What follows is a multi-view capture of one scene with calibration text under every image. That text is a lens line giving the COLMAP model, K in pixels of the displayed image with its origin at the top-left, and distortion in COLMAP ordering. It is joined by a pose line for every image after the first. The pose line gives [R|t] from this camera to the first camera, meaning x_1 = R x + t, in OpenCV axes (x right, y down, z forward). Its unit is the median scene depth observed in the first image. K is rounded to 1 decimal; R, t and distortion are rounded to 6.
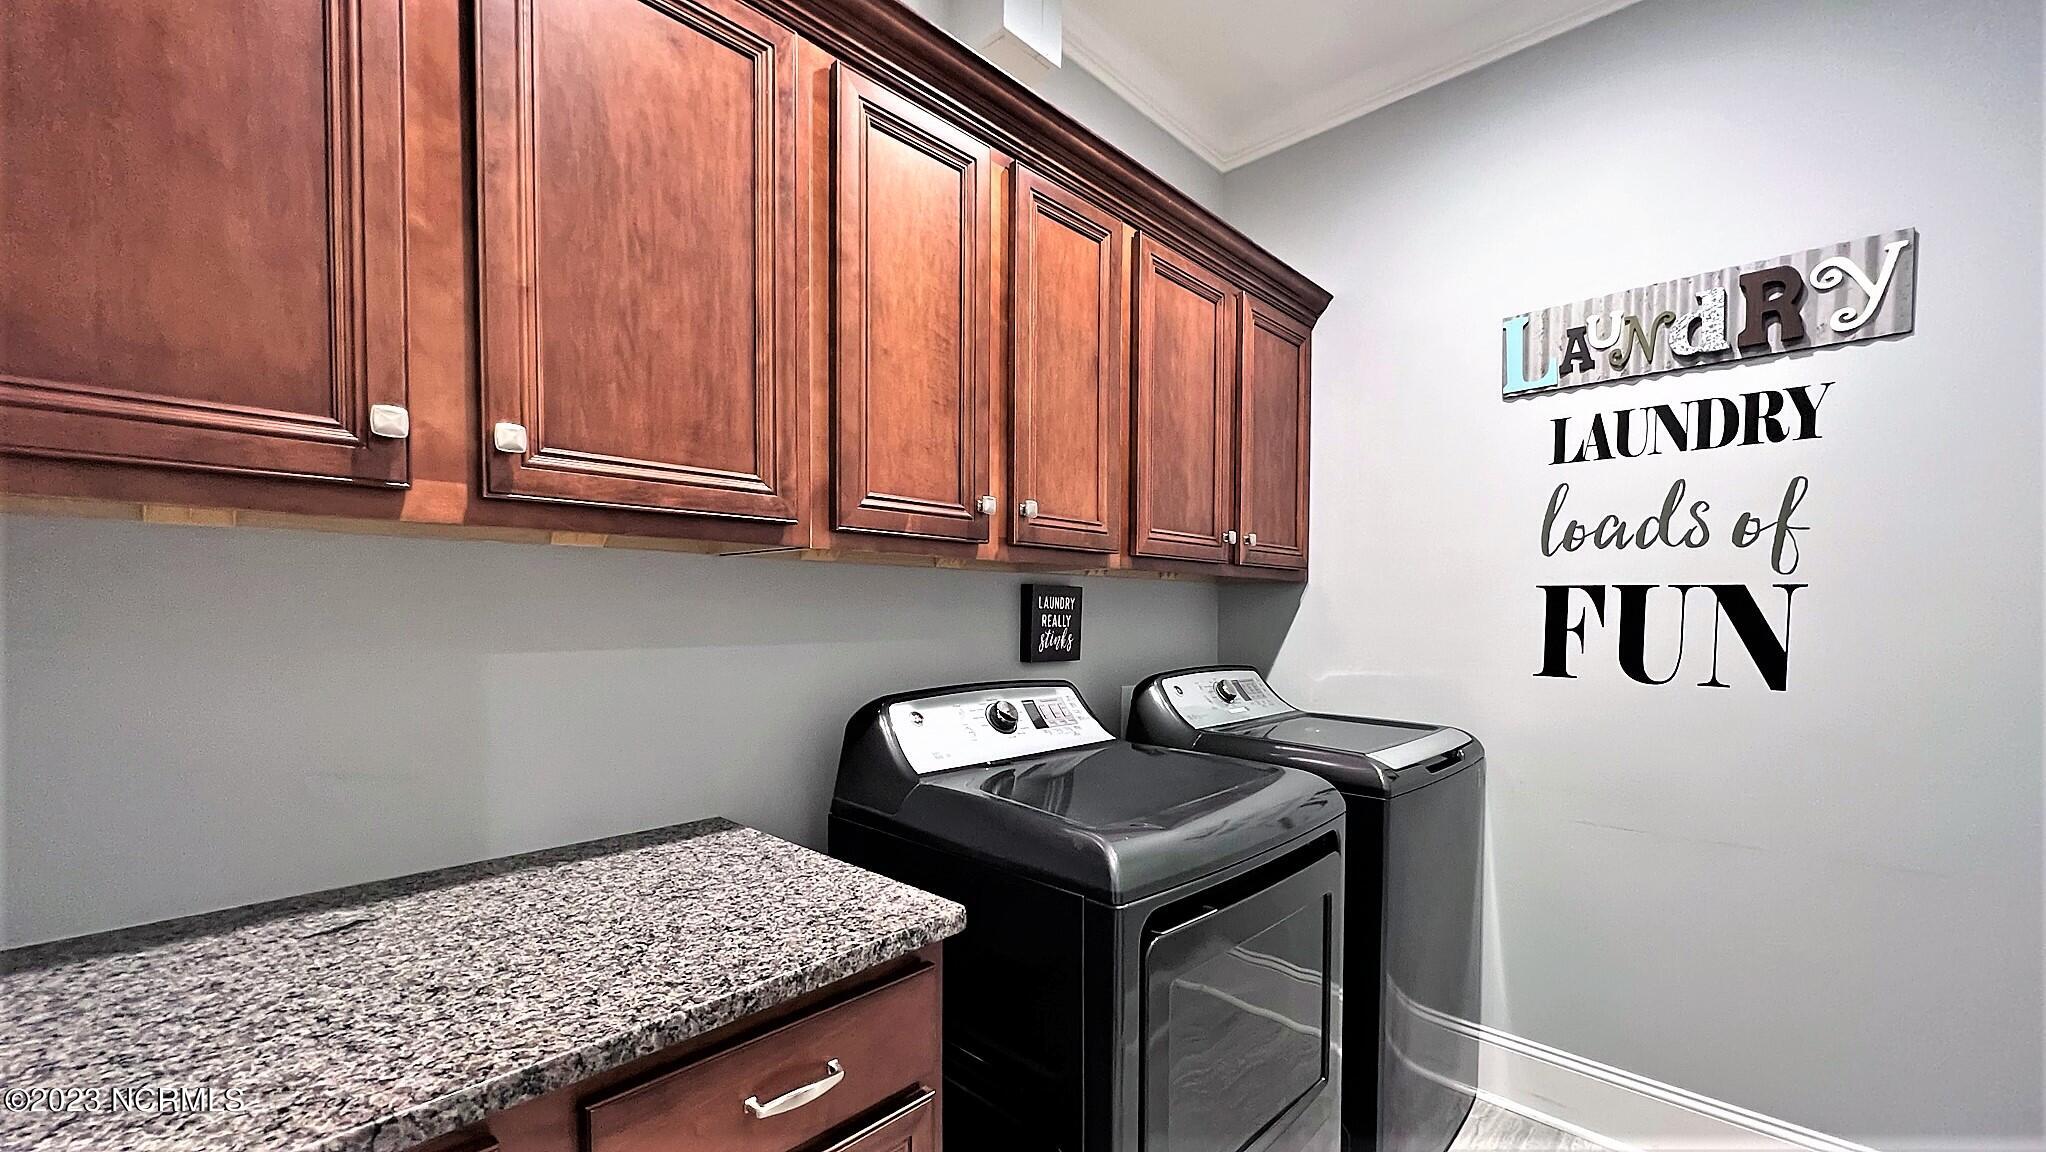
lens RADIAL K [[820.5, 0, 1022.9], [0, 820.5, 631.9], [0, 0, 1]] dist [-0.000855, 0.000099]
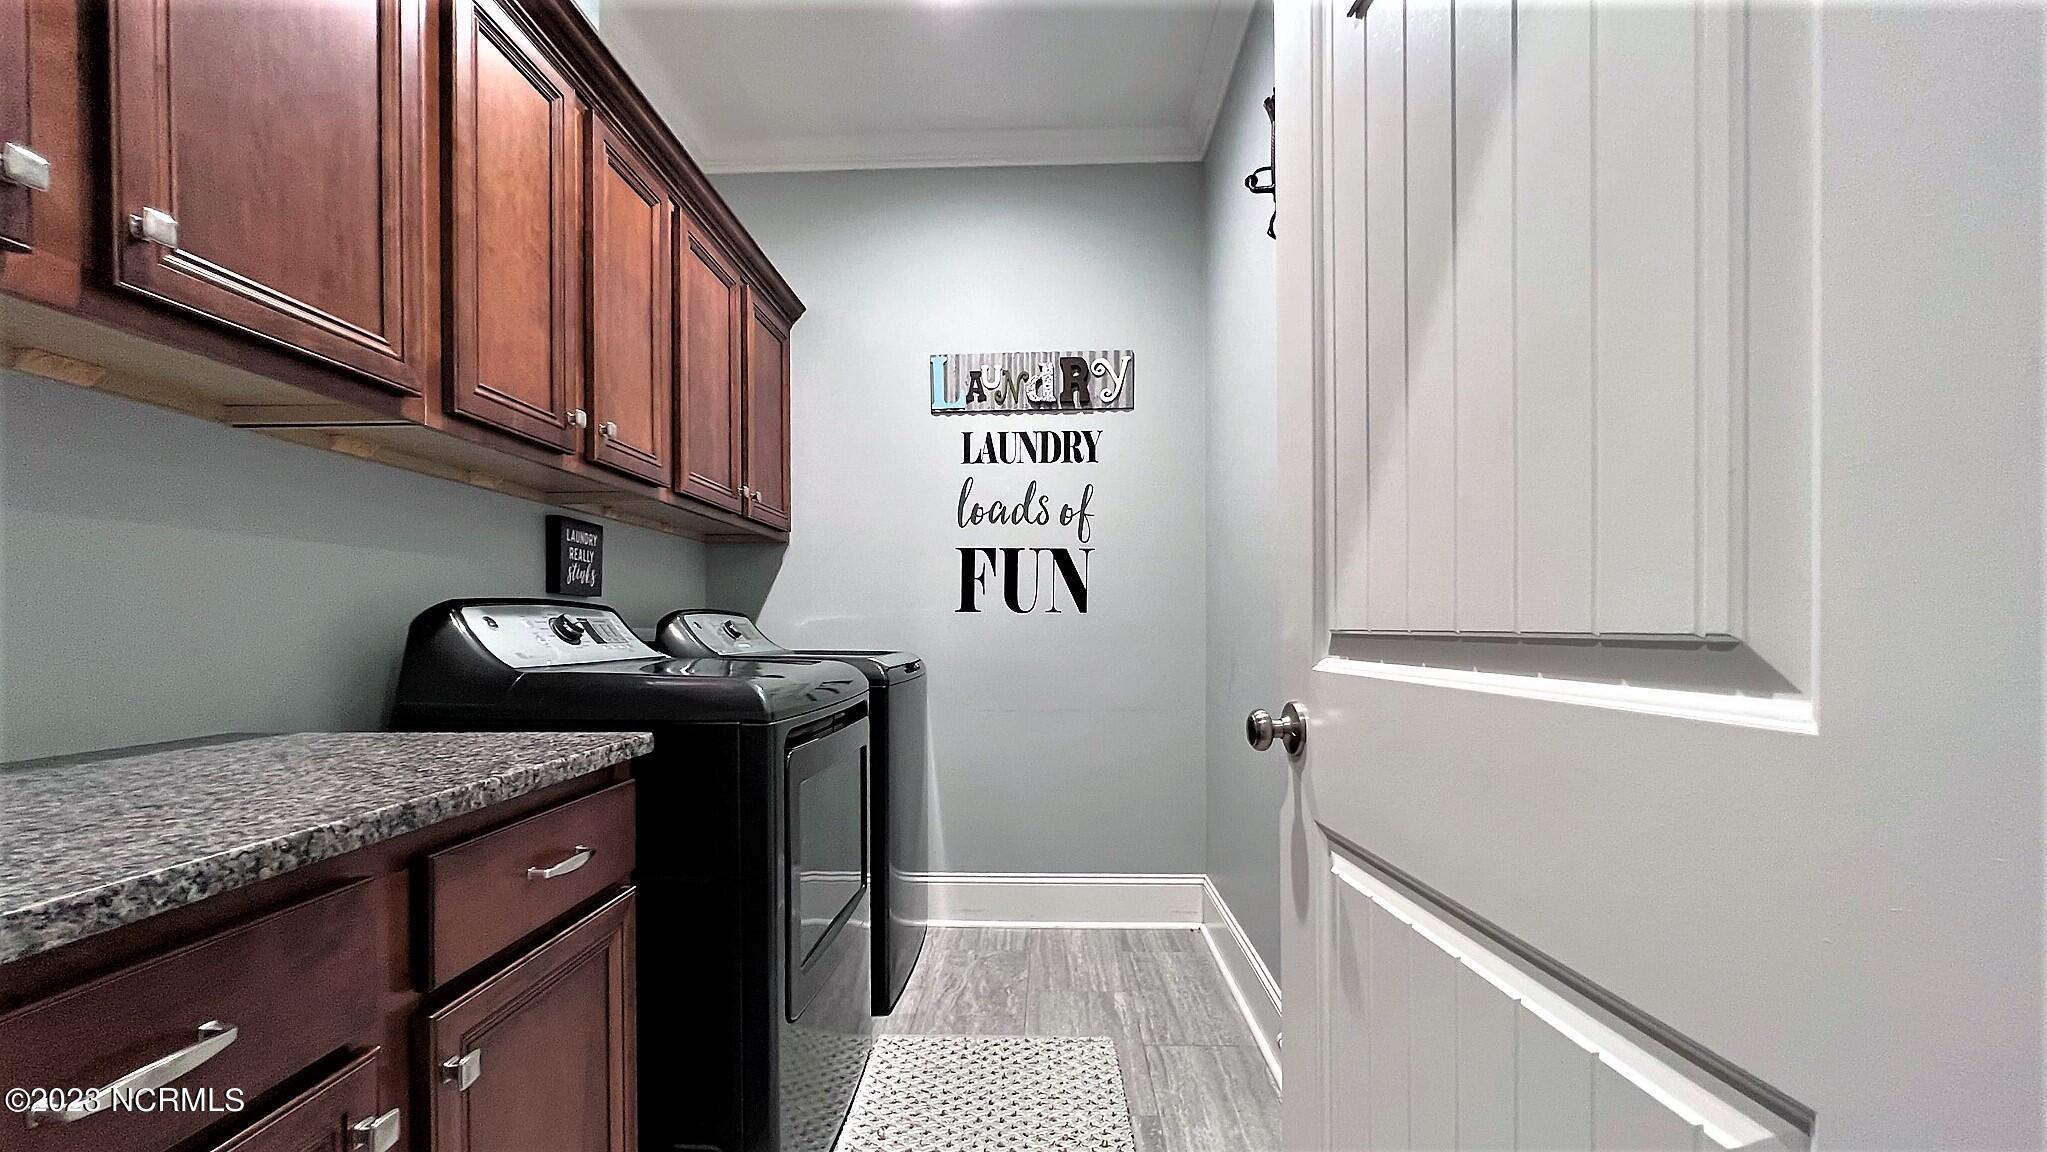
lens RADIAL K [[820.9, 0, 1023.4], [0, 820.9, 631.9], [0, 0, 1]] dist [-0.000855, 0.000099]
pose [[0.746133, -0.011383, 0.665700, -0.259964], [0.024597, 0.999643, -0.010475, 0.119745], [-0.665342, 0.024190, 0.746146, -0.147471]]
